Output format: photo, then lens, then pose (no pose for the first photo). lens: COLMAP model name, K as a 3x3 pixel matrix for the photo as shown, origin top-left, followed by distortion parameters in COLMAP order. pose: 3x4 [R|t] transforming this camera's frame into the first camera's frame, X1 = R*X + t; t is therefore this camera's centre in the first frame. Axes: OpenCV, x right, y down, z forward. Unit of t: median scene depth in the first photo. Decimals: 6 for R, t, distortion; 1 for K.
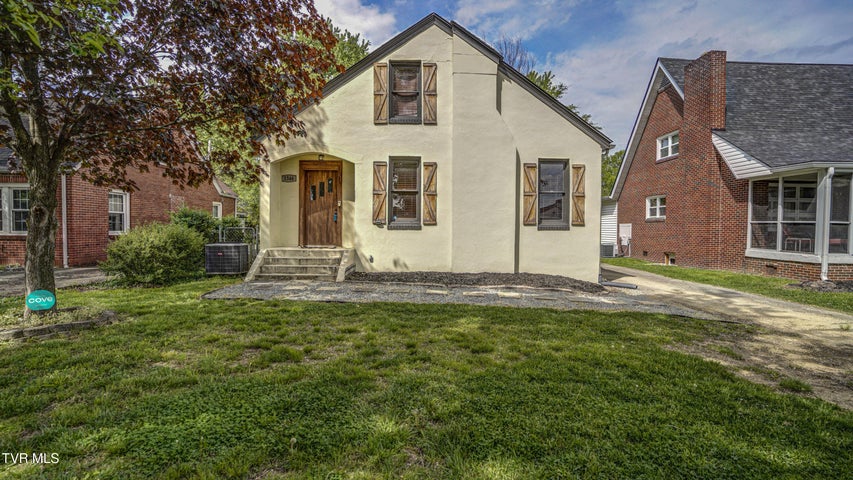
lens RADIAL K [[409.4, 0, 426.8], [0, 409.4, 221.3], [0, 0, 1]] dist [-0.071499, 0.034999]
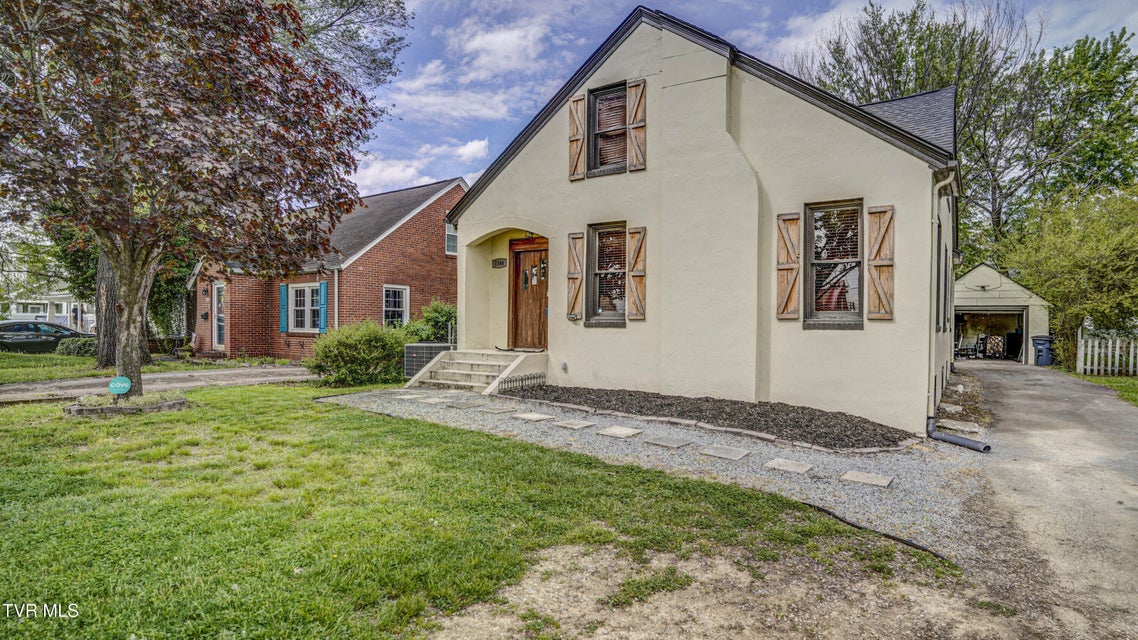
lens RADIAL K [[559.1, 0, 572.9], [0, 559.1, 317.5], [0, 0, 1]] dist [-0.083464, 0.038210]
pose [[0.840117, -0.006867, -0.542362, 0.412378], [0.005271, 0.999976, -0.004496, 0.007234], [0.542380, 0.000919, 0.840133, 0.173463]]
